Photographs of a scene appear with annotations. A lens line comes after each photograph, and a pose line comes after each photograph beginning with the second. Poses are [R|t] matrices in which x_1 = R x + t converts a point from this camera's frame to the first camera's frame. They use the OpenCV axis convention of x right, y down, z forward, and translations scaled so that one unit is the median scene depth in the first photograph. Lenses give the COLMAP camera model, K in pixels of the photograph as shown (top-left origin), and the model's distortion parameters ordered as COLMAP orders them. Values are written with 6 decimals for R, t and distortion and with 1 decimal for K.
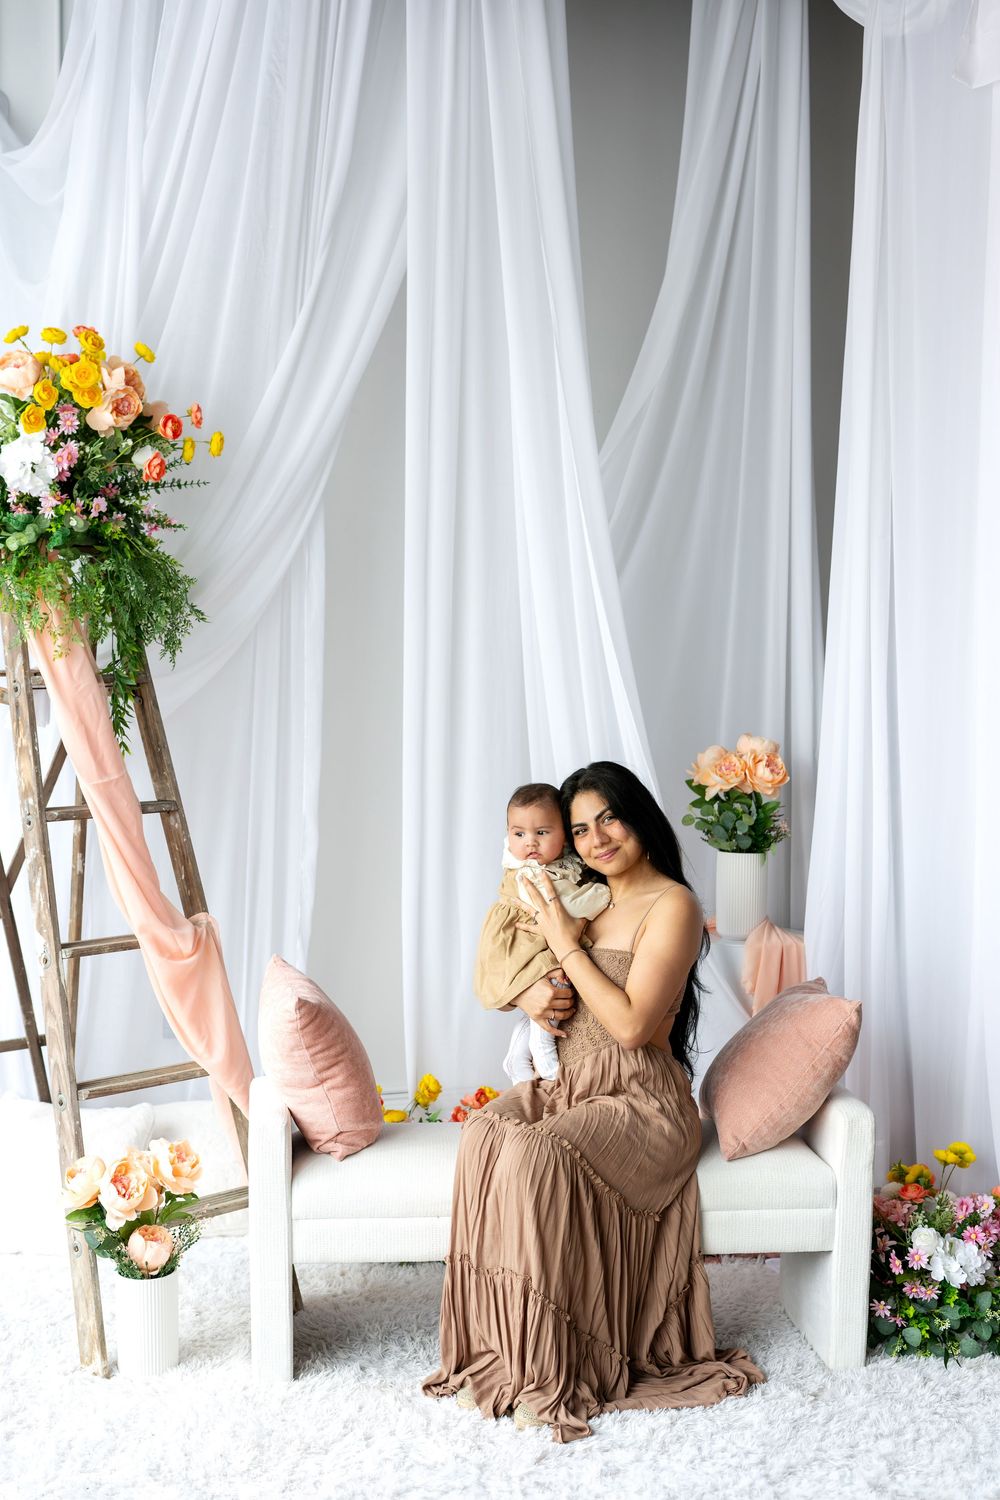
lens RADIAL K [[2150.6, 0, 480.0], [0, 2150.6, 750.0], [0, 0, 1]] dist [-0.004703, 0.000000]
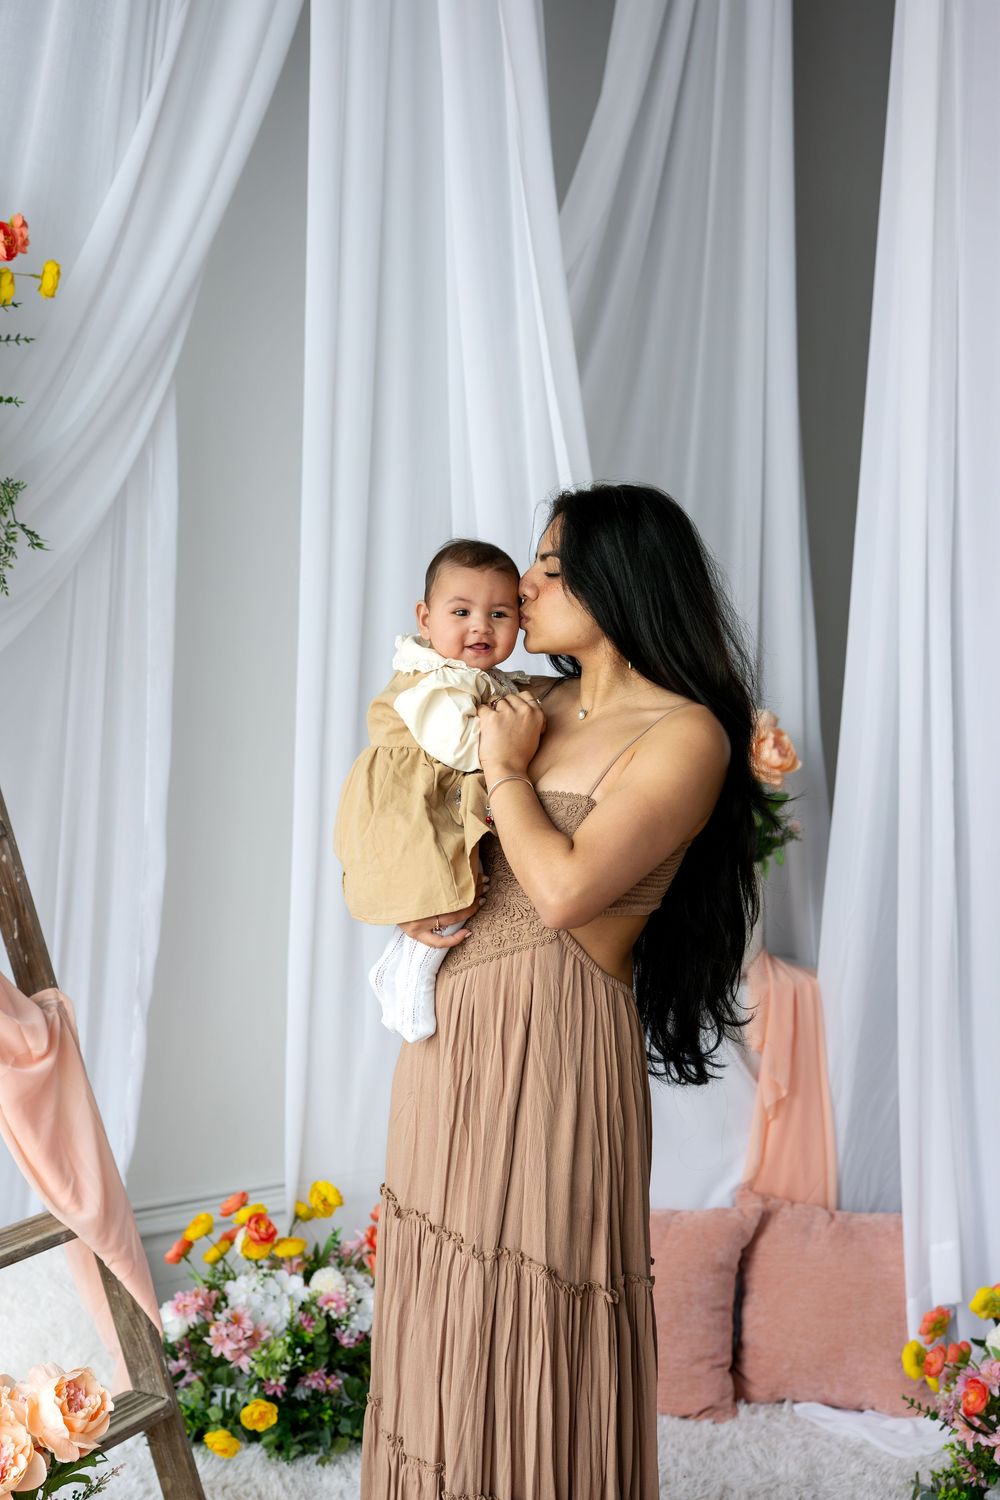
lens RADIAL K [[2150.6, 0, 527.6], [0, 2150.6, 773.2], [0, 0, 1]] dist [-0.004703, 0.000000]
pose [[0.970064, -0.020484, 0.241985, -0.145188], [0.011480, 0.999190, 0.038561, -0.014595], [-0.242579, -0.034629, 0.969513, 0.323784]]
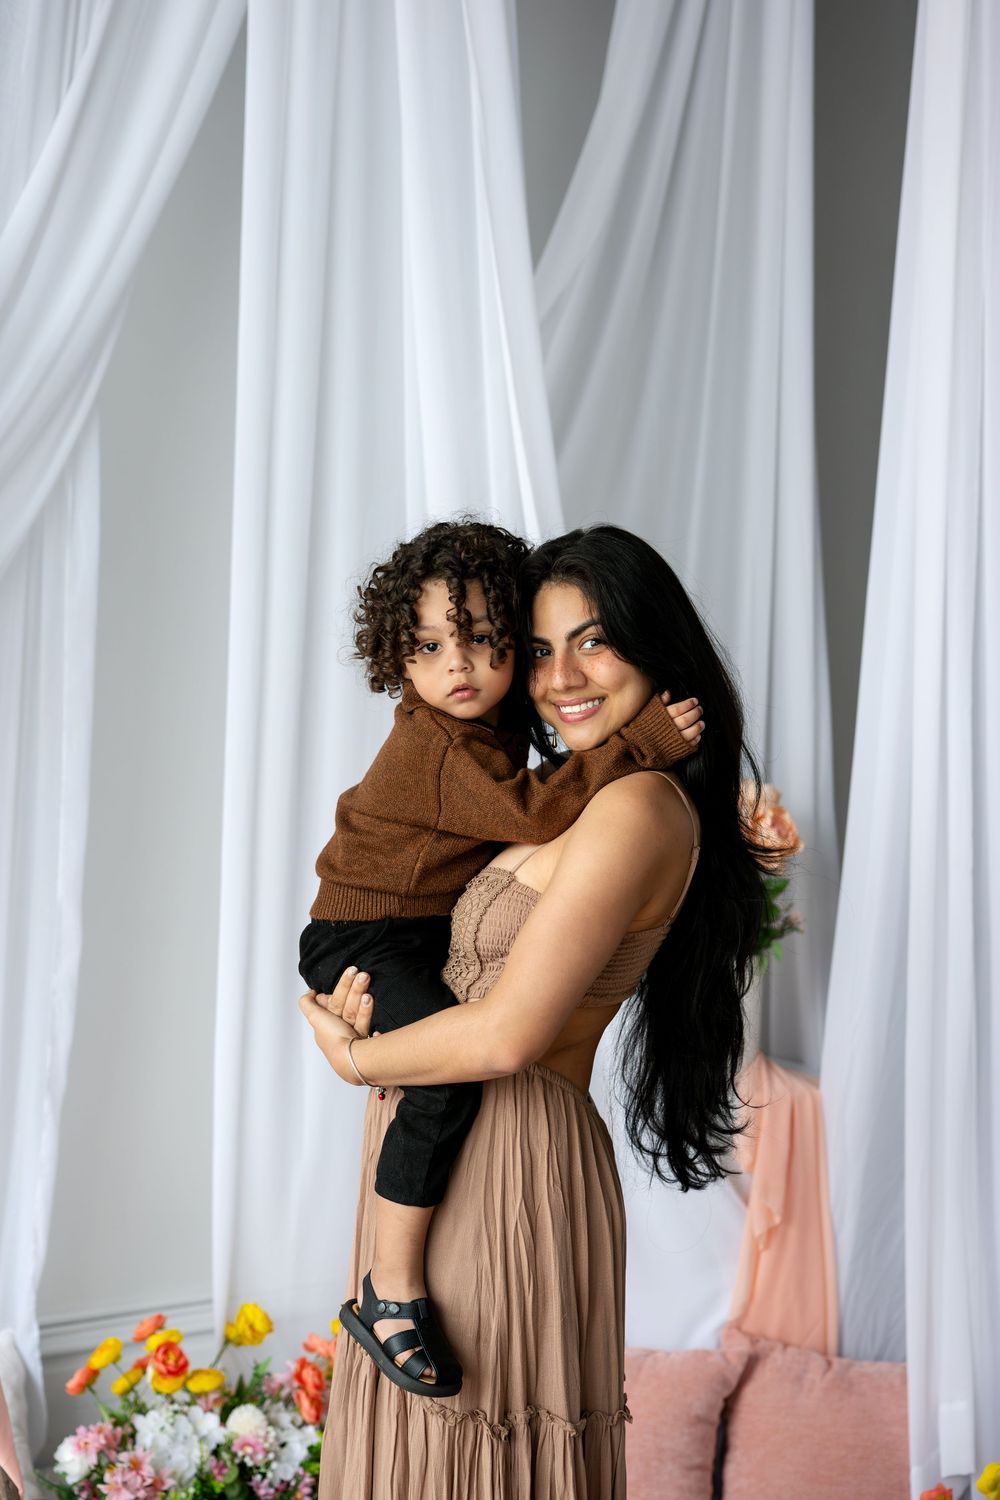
lens RADIAL K [[2150.6, 0, 500.9], [0, 2150.6, 738.7], [0, 0, 1]] dist [-0.004703, 0.000000]
pose [[0.983760, 0.007822, 0.179316, -0.075611], [-0.007564, 0.999969, -0.002119, -0.019269], [-0.179327, 0.000728, 0.983789, 0.398411]]
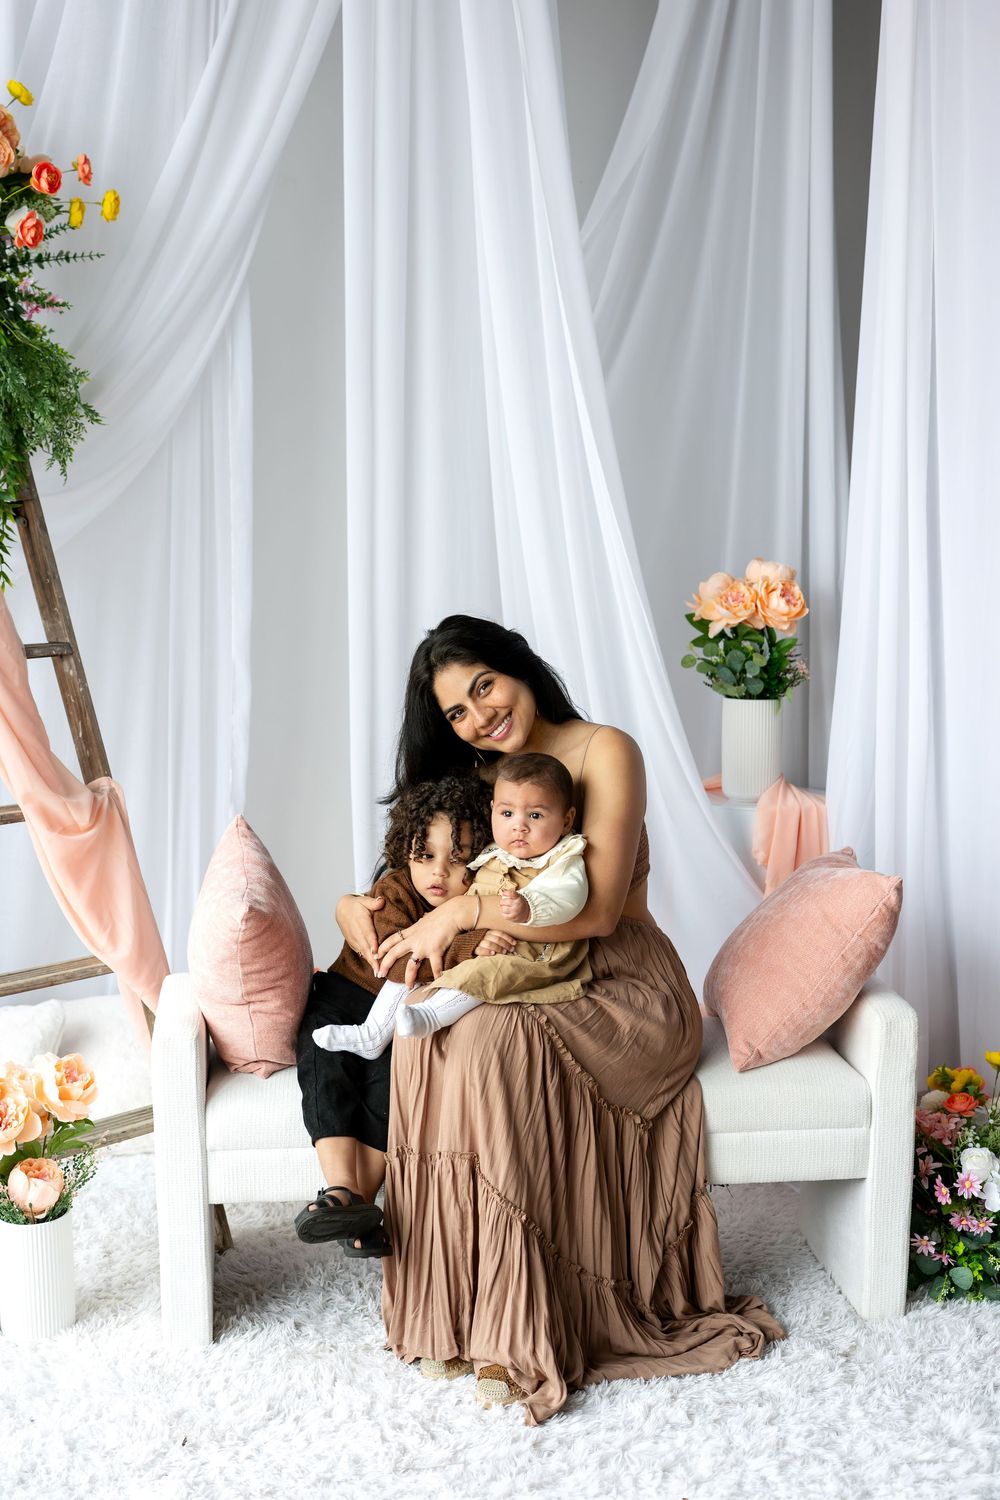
lens RADIAL K [[2150.6, 0, 491.1], [0, 2150.6, 748.2], [0, 0, 1]] dist [-0.004703, 0.000000]
pose [[0.999930, -0.010552, 0.005412, 0.015897], [0.010178, 0.997828, 0.065078, 0.012099], [-0.006087, -0.065018, 0.997866, 0.172840]]
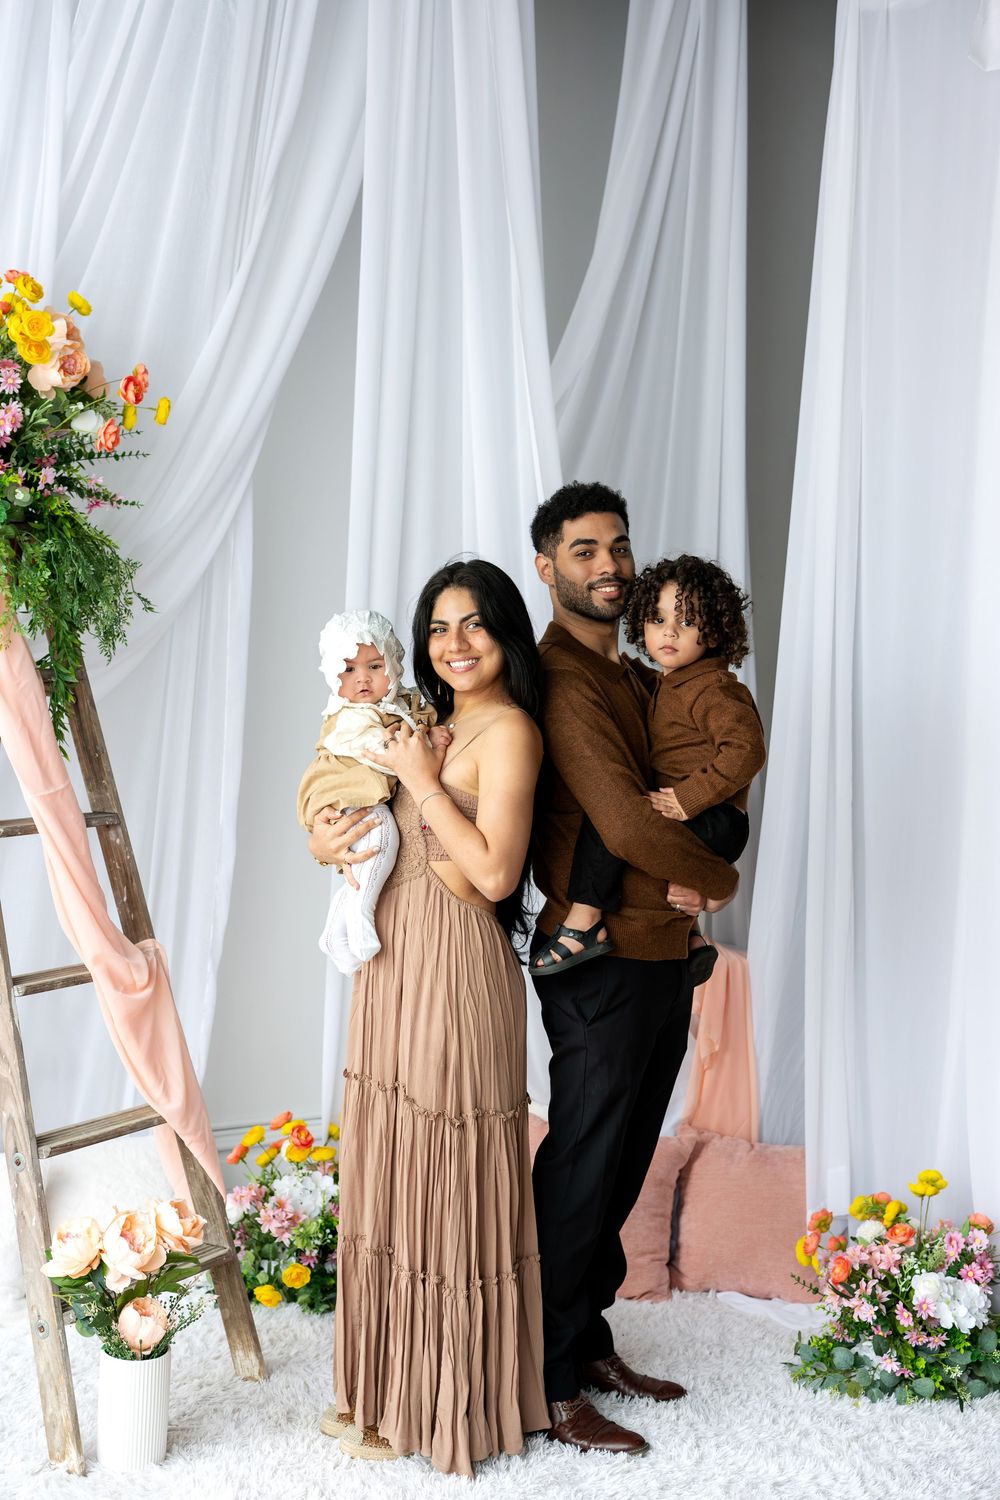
lens RADIAL K [[2150.6, 0, 502.0], [0, 2150.6, 758.9], [0, 0, 1]] dist [-0.004703, 0.000000]
pose [[0.978121, 0.006589, 0.207932, -0.171903], [-0.010063, 0.999827, 0.015657, -0.014133], [-0.207793, -0.017406, 0.978018, 0.100568]]
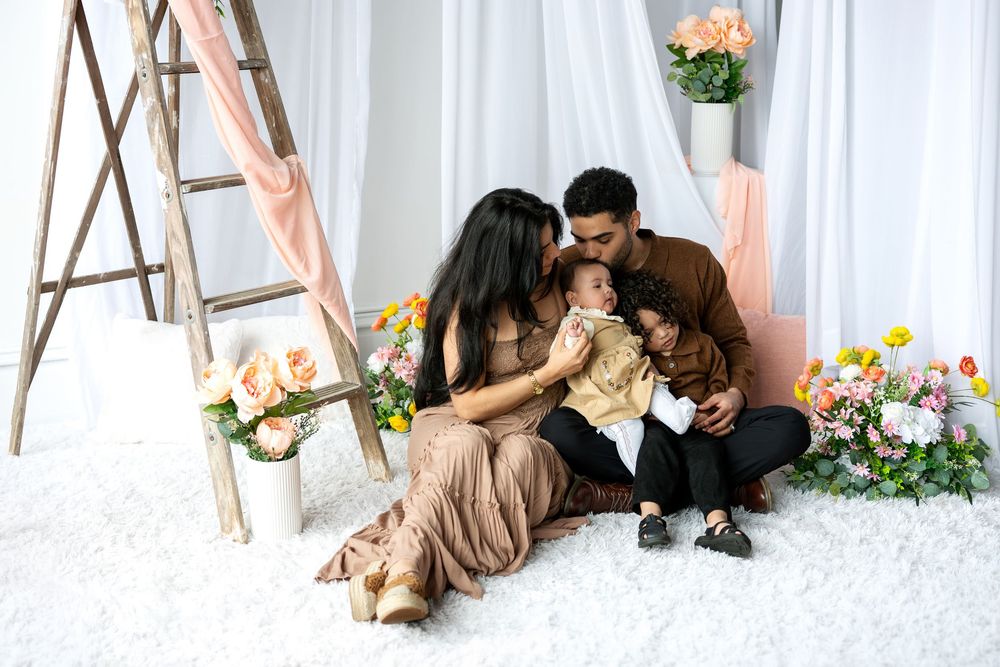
lens RADIAL K [[1433.7, 0, 484.7], [0, 1433.7, 333.8], [0, 0, 1]] dist [-0.004703, 0.000000]
pose [[0.995030, -0.032769, 0.094026, -0.101591], [0.016596, 0.985667, 0.167886, 0.042415], [-0.098180, -0.165492, 0.981312, 0.205836]]
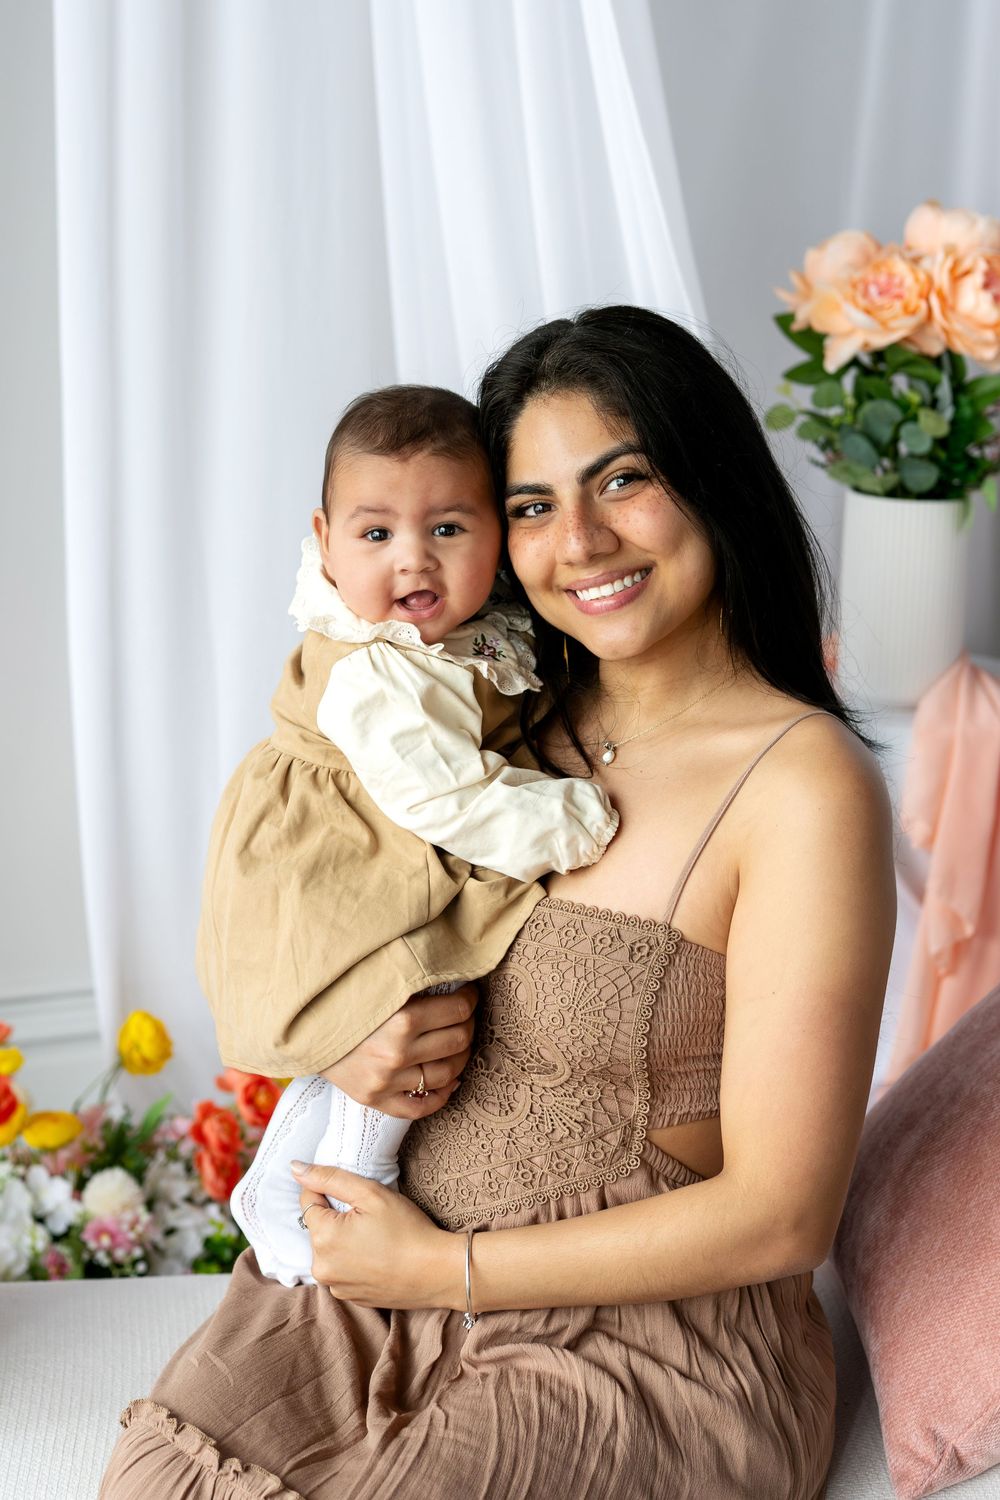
lens RADIAL K [[2601.6, 0, 433.8], [0, 2601.6, 677.3], [0, 0, 1]] dist [-0.038821, 0.000000]
pose [[0.999961, 0.004912, -0.007313, 0.039434], [-0.003513, 0.983615, 0.180245, -0.008344], [0.008078, -0.180213, 0.983595, 0.568648]]
